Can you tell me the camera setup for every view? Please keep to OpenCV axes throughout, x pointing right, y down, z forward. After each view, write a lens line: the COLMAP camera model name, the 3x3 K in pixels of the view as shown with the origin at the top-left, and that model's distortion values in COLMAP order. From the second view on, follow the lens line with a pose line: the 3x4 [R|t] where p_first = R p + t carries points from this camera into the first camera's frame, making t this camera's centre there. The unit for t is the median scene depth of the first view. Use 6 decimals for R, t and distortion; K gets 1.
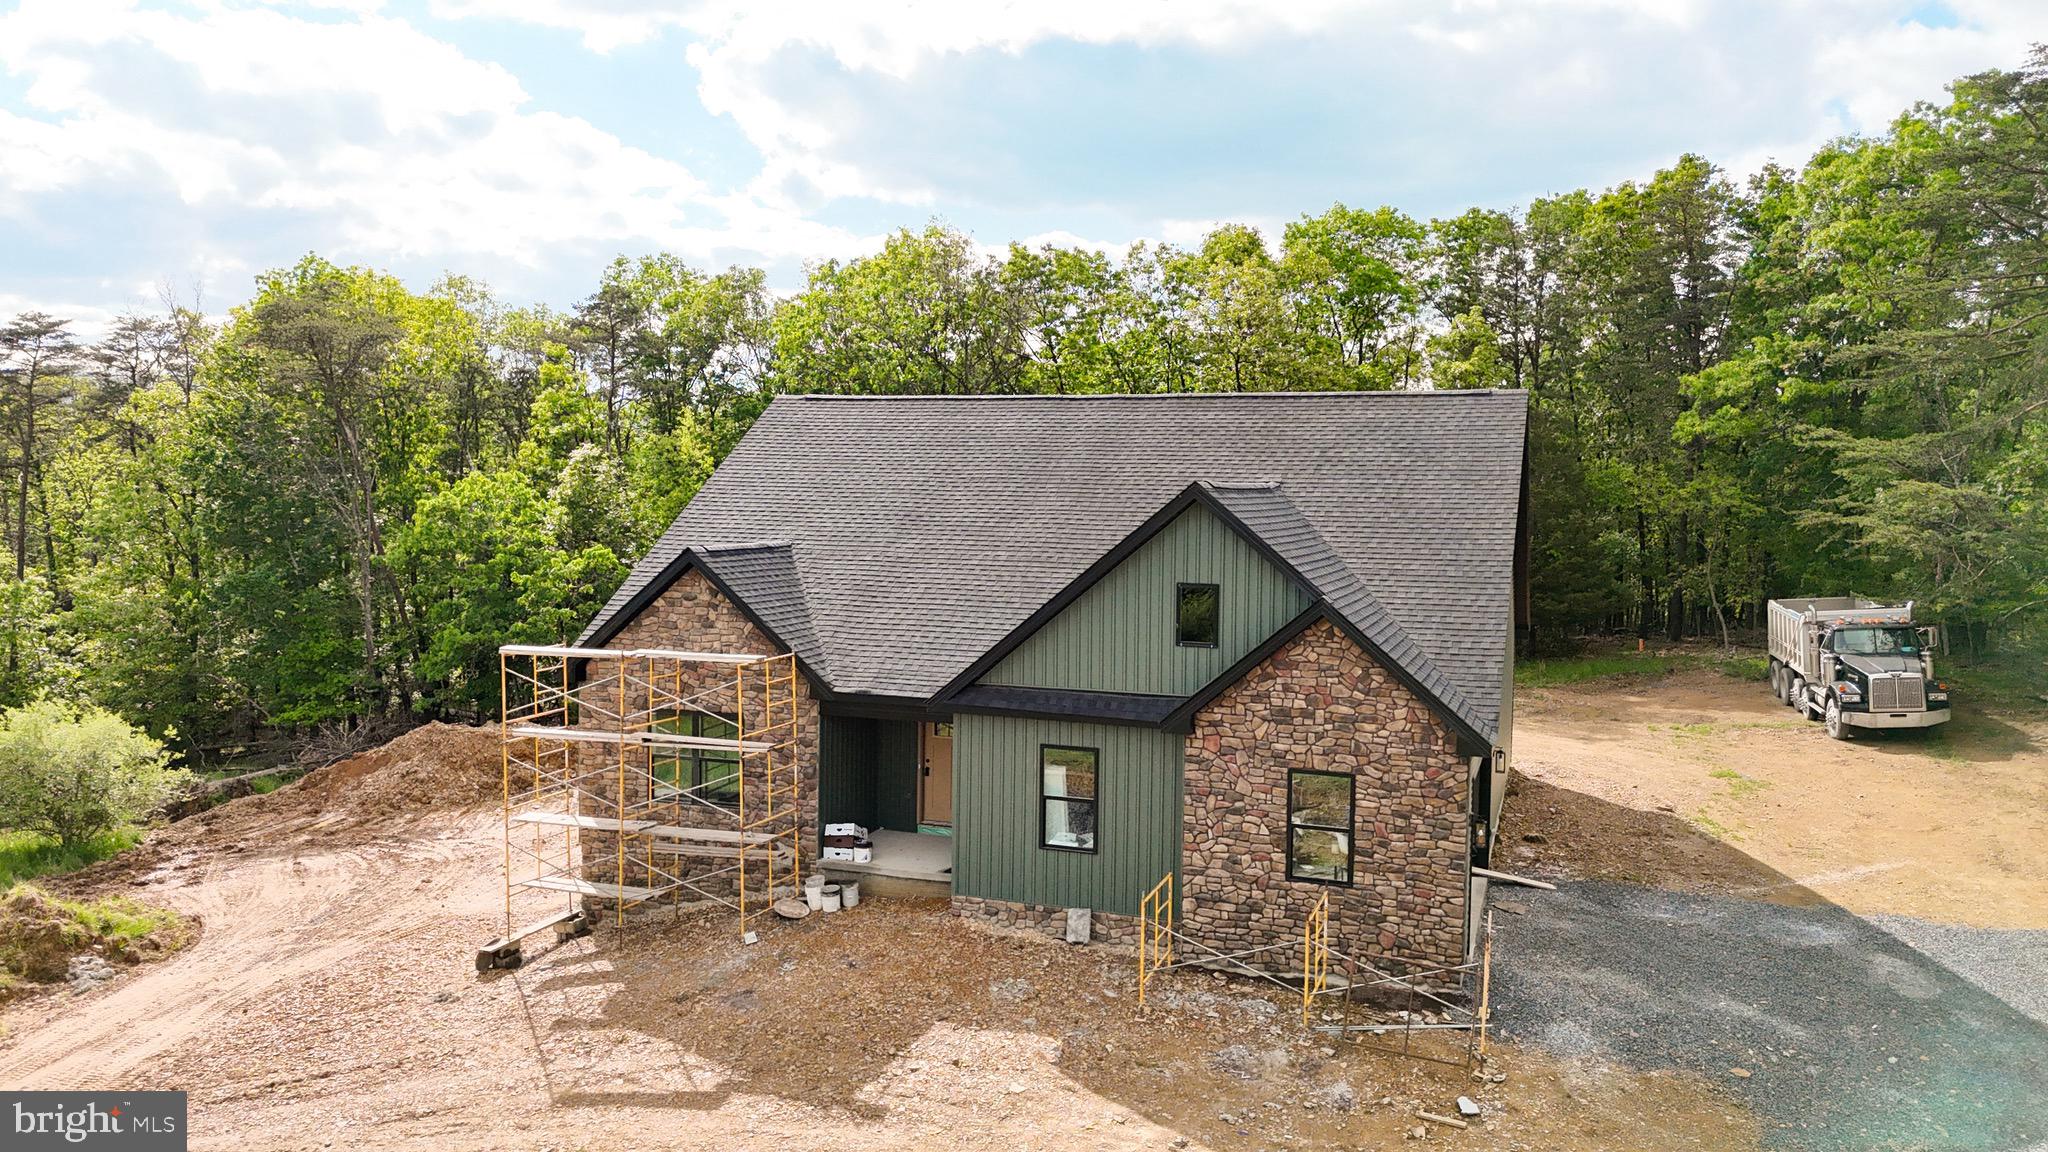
lens RADIAL K [[1509.3, 0, 1027.2], [0, 1509.3, 537.1], [0, 0, 1]] dist [0.069876, -0.068130]
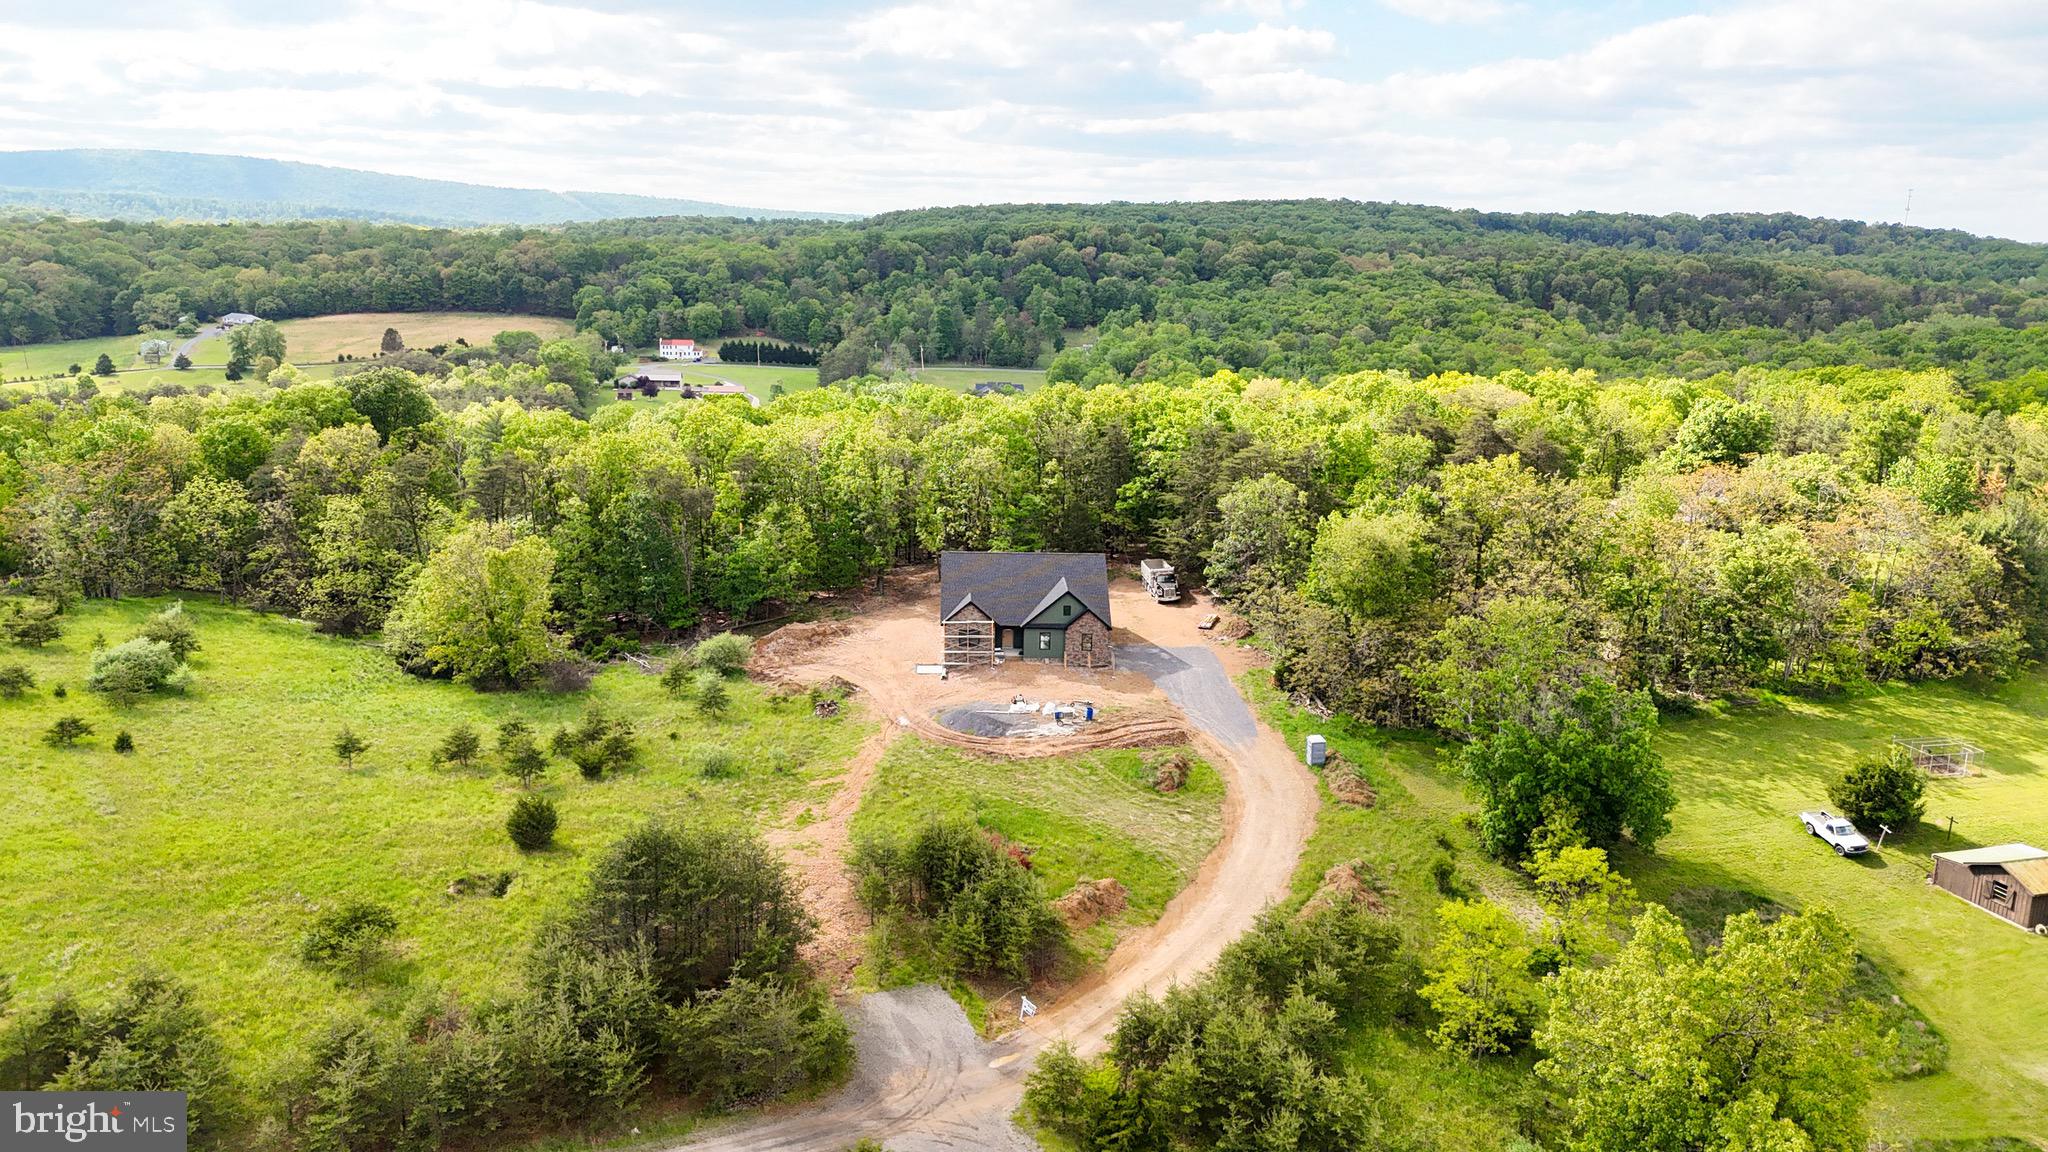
lens RADIAL K [[1504.8, 0, 1031.1], [0, 1504.8, 529.6], [0, 0, 1]] dist [0.112788, -0.138178]
pose [[0.920014, -0.069421, 0.385688, -2.134339], [0.007889, 0.987266, 0.158880, -1.129145], [-0.391807, -0.143129, 0.908846, -4.045734]]
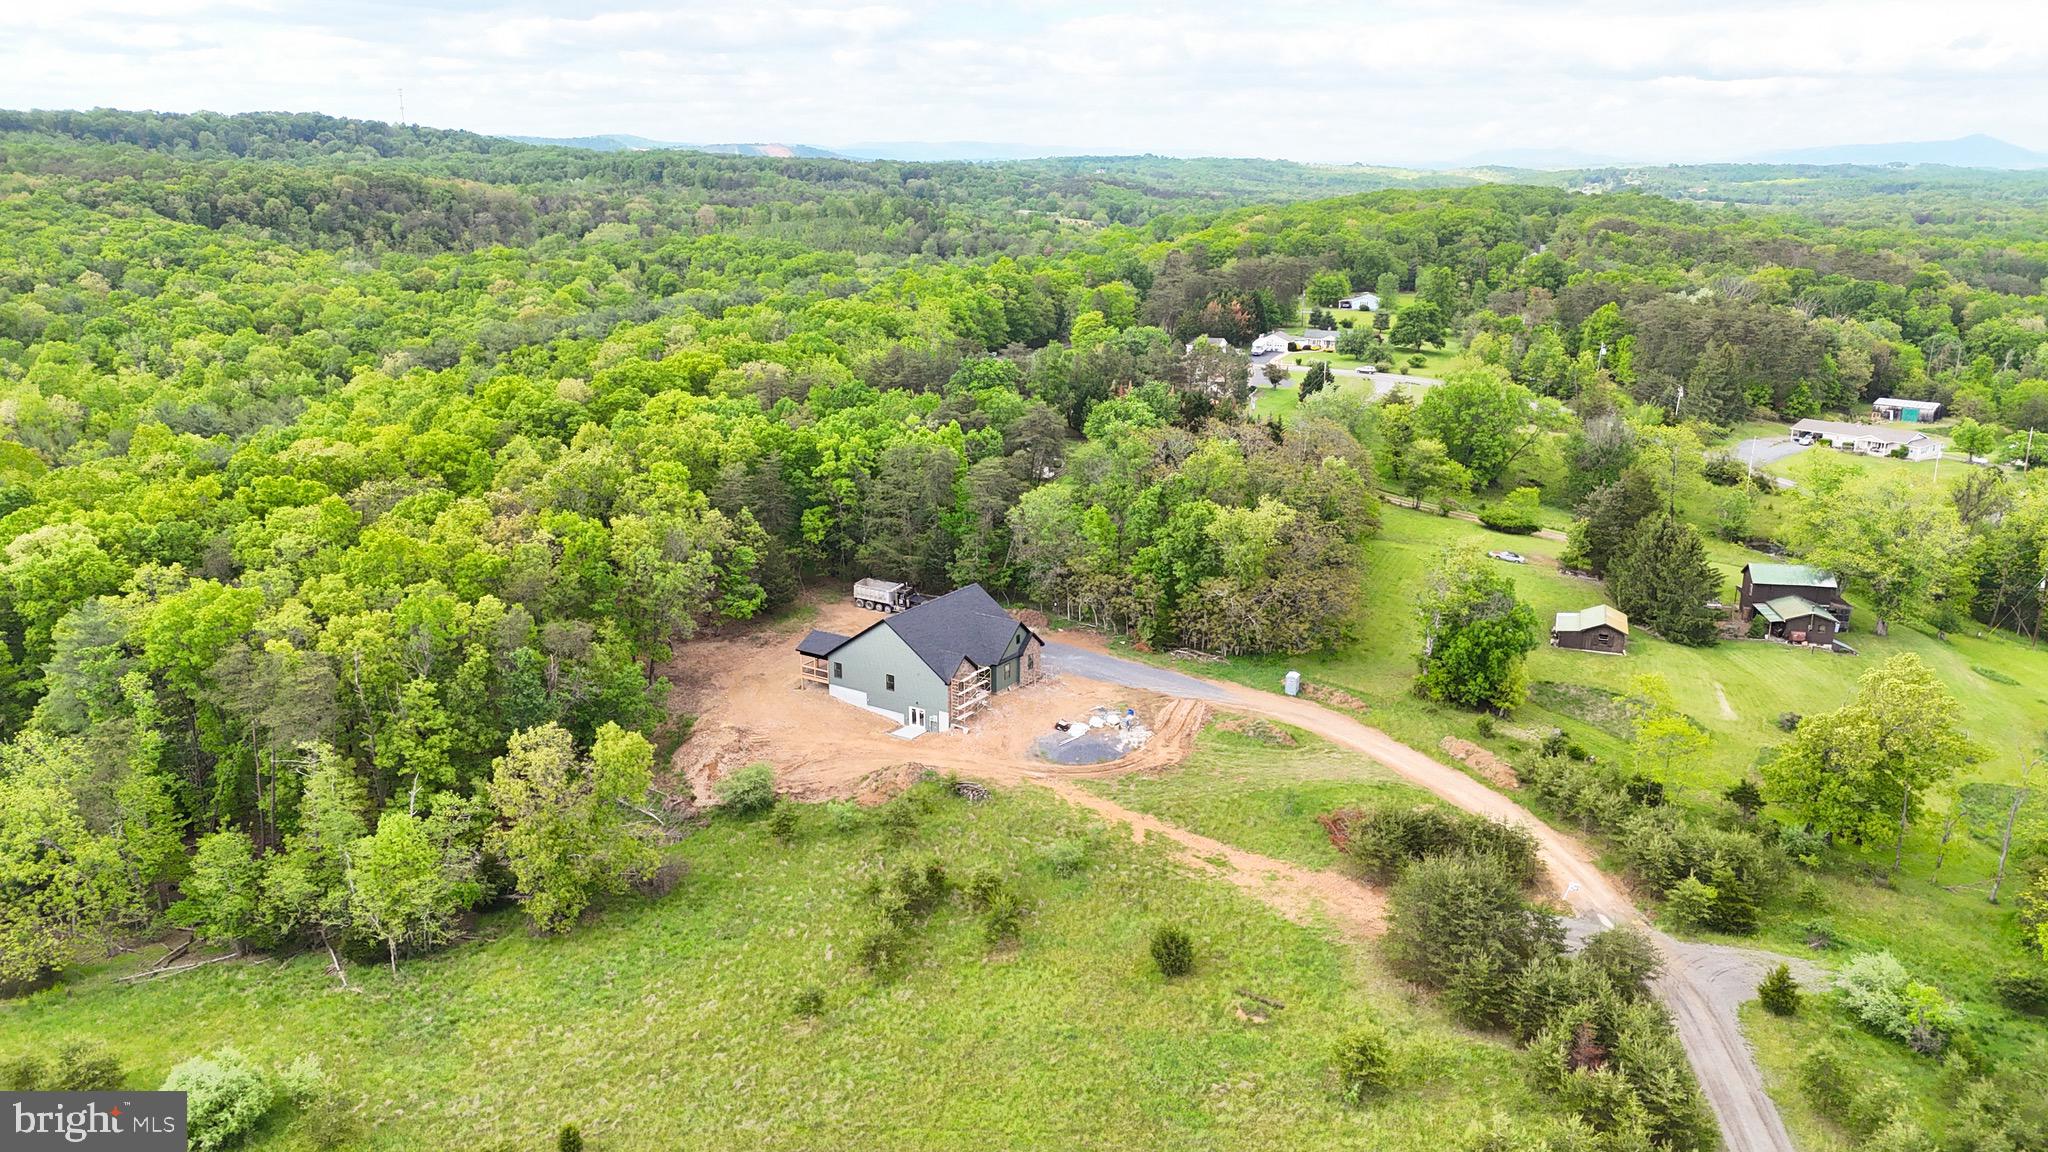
lens RADIAL K [[1504.8, 0, 1031.1], [0, 1504.8, 529.6], [0, 0, 1]] dist [0.112788, -0.138178]
pose [[0.233182, -0.249165, 0.939970, -5.629749], [0.032686, 0.968078, 0.248508, -1.939401], [-0.971884, -0.027223, 0.233883, -0.610198]]
